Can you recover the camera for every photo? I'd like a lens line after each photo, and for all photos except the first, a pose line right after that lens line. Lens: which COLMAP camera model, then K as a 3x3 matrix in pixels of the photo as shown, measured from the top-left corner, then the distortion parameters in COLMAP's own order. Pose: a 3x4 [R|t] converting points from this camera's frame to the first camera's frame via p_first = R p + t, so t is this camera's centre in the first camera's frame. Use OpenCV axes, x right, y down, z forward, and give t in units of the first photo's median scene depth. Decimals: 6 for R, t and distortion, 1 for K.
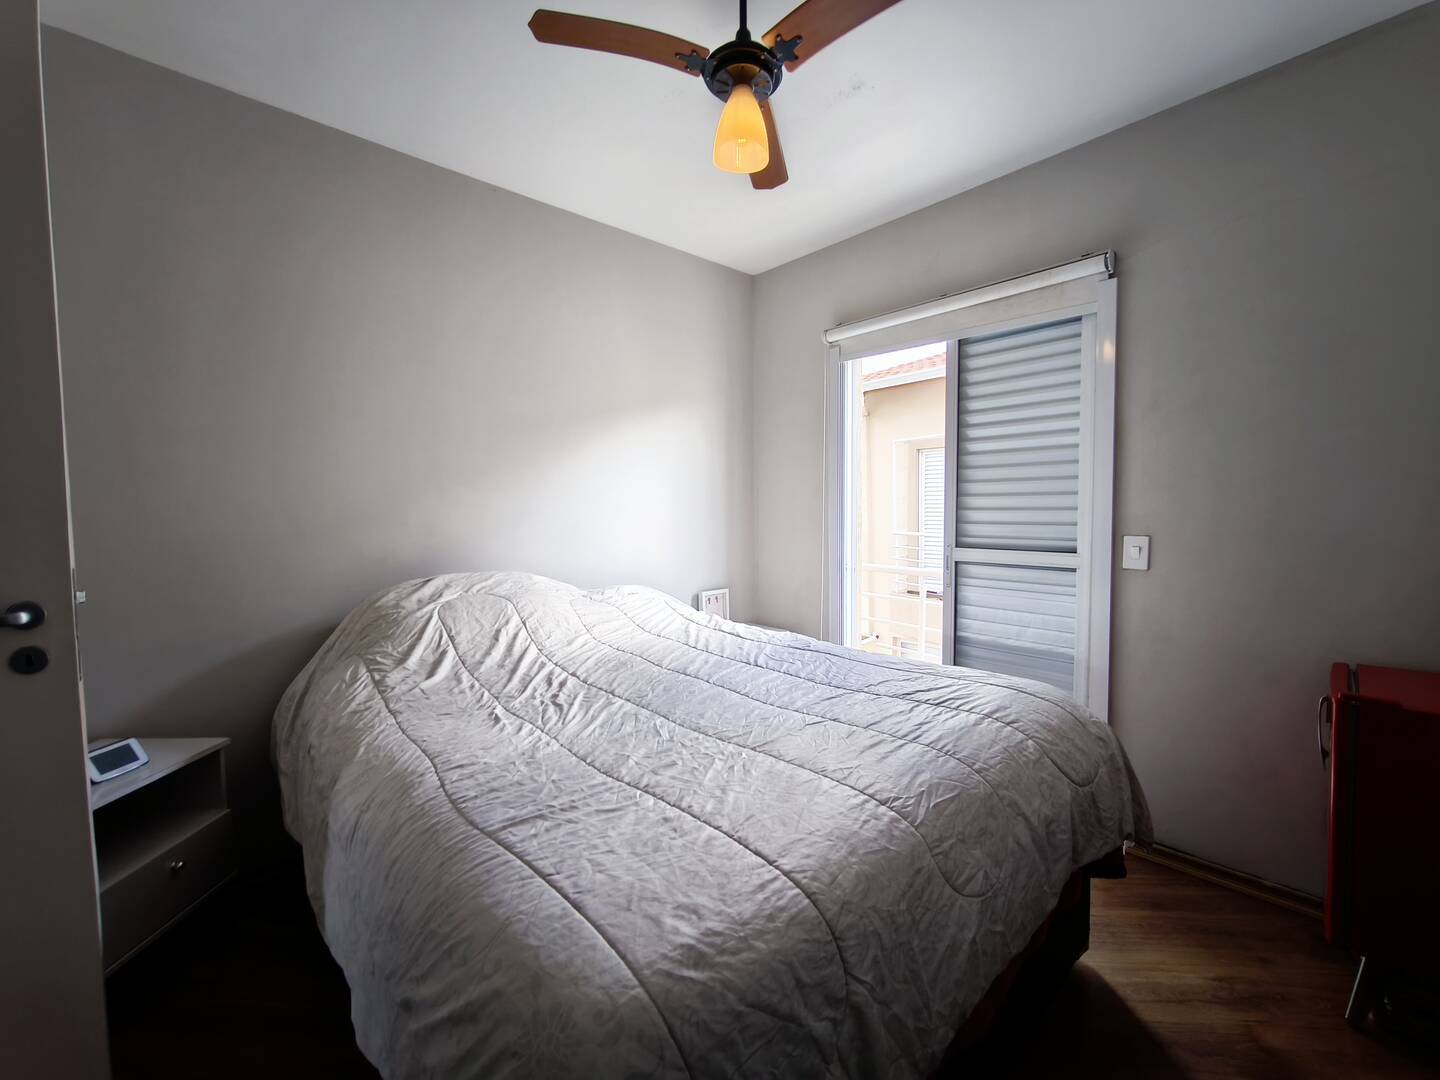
lens RADIAL K [[603.0, 0, 721.5], [0, 603.0, 534.0], [0, 0, 1]] dist [0.002364, -0.000822]
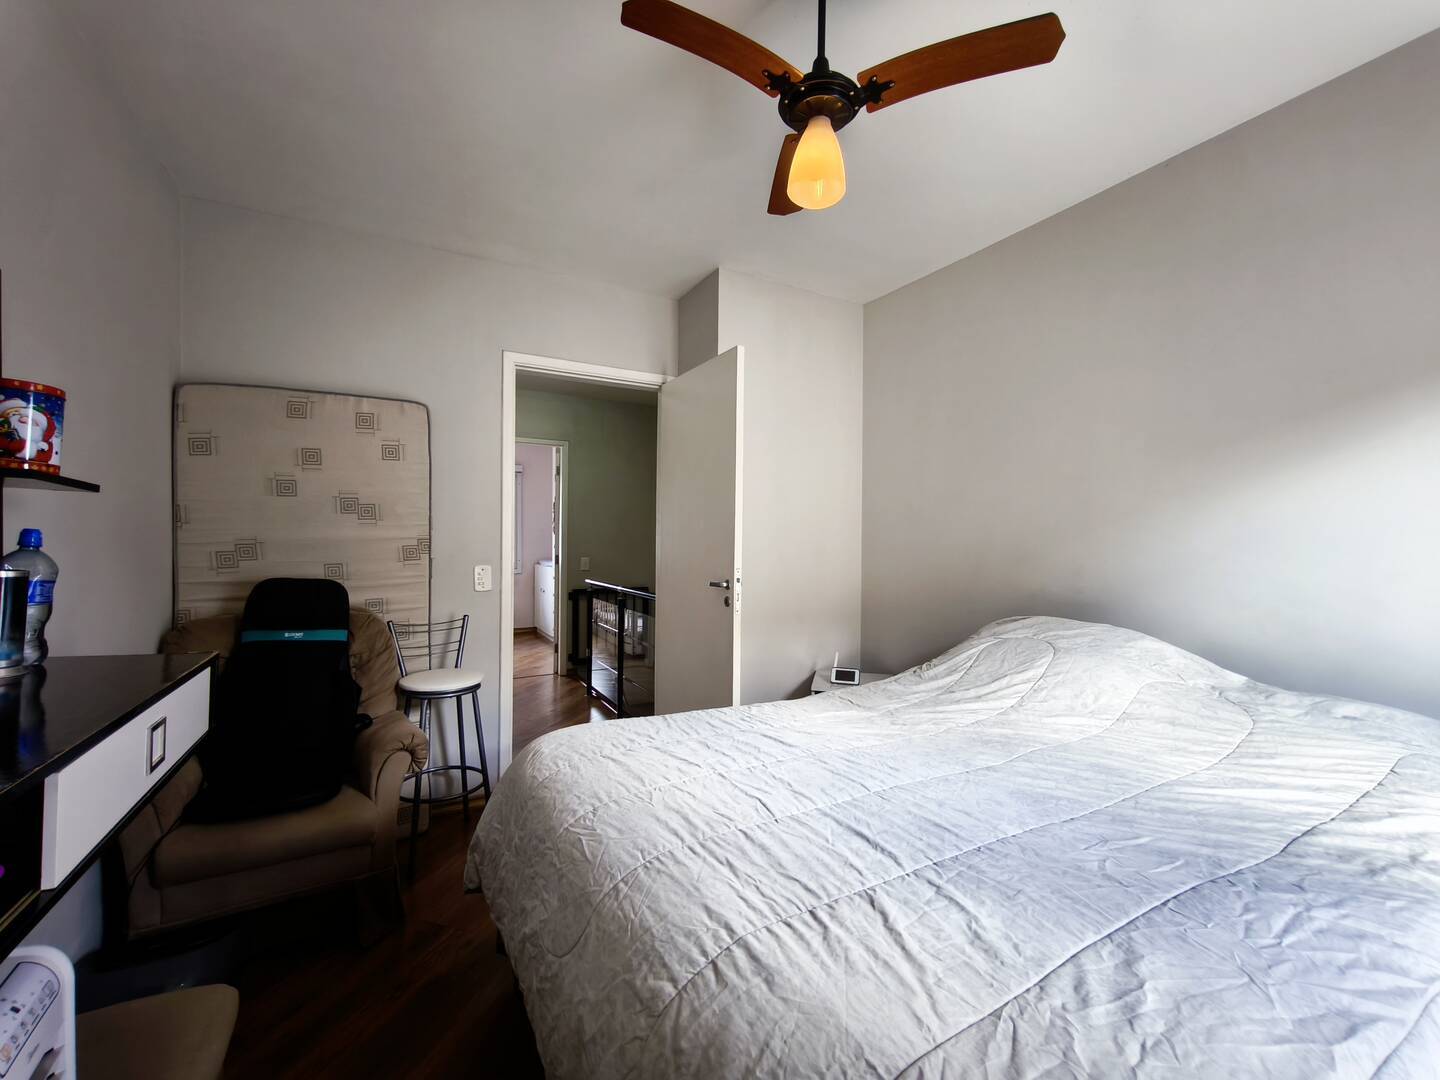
lens RADIAL K [[603.0, 0, 719.1], [0, 603.0, 542.2], [0, 0, 1]] dist [0.002364, -0.000822]
pose [[-0.239644, 0.012144, -0.970785, 1.078075], [-0.055704, 0.998103, 0.026237, -0.089678], [0.969262, 0.060364, -0.238513, 1.195614]]
